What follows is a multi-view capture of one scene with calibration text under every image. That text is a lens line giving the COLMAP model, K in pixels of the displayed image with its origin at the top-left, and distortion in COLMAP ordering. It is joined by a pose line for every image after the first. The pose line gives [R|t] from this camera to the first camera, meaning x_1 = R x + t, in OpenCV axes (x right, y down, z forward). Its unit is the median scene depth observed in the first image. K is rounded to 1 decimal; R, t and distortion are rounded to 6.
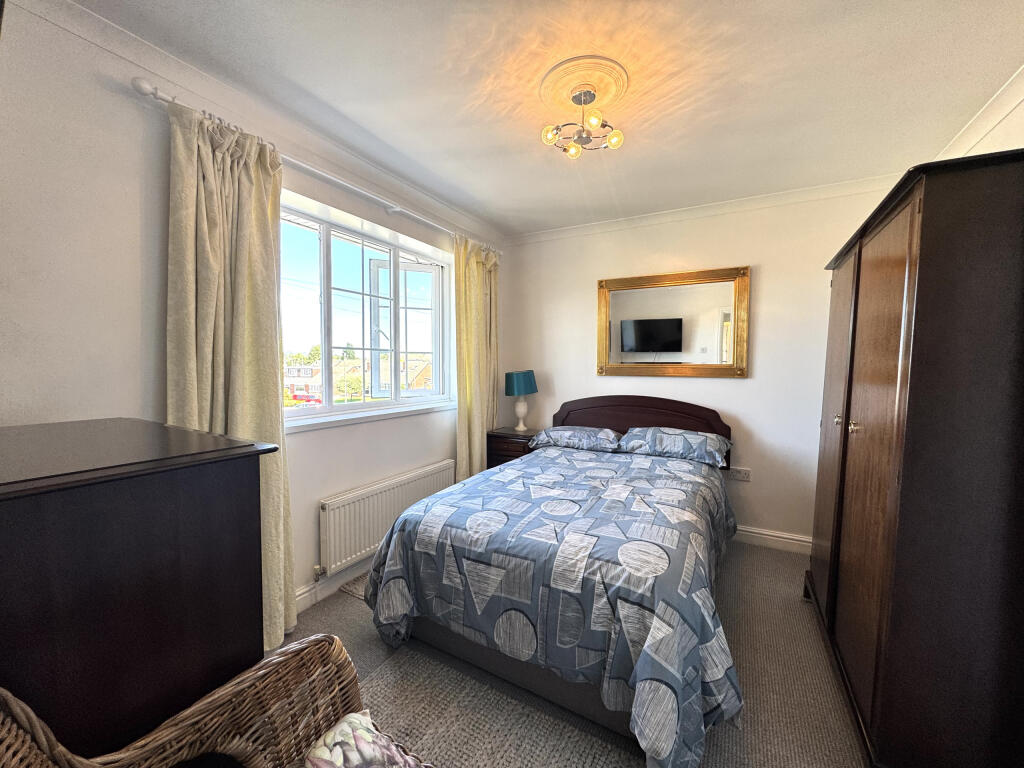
lens RADIAL K [[409.3, 0, 510.9], [0, 409.3, 382.6], [0, 0, 1]] dist [-0.003550, -0.000238]
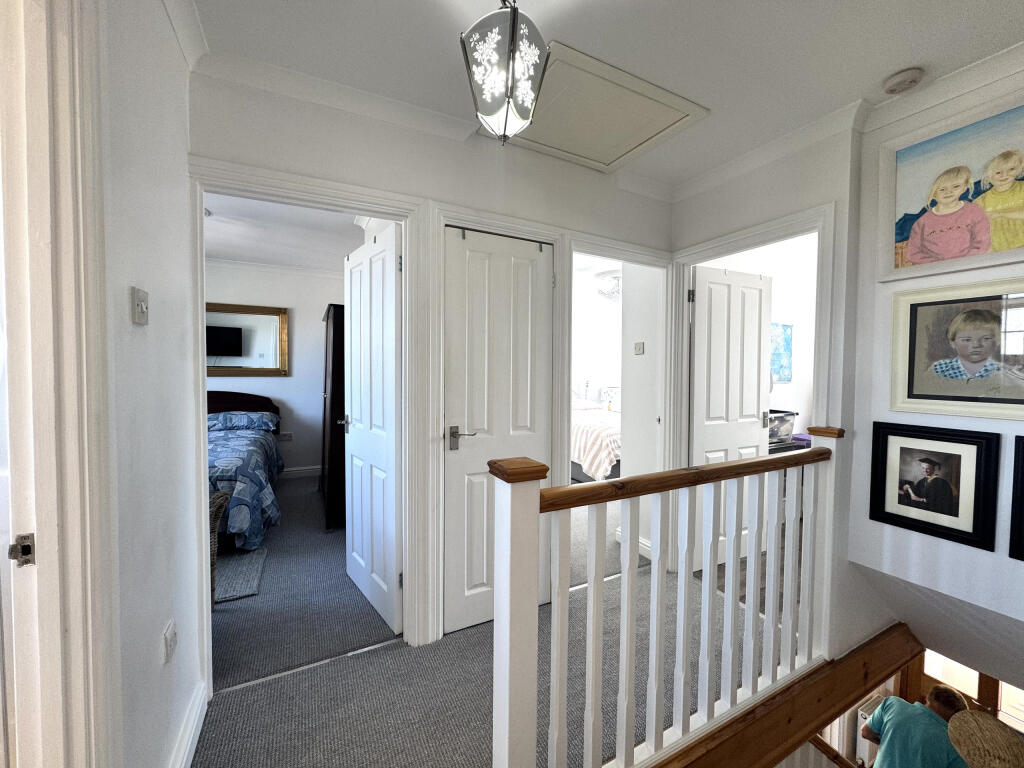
lens RADIAL K [[409.3, 0, 510.9], [0, 409.3, 382.6], [0, 0, 1]] dist [-0.003550, -0.000238]
pose [[0.555749, -0.022239, 0.831053, -0.317344], [0.025589, 0.999626, 0.009639, 0.022372], [-0.830956, 0.015909, 0.556110, -0.716692]]
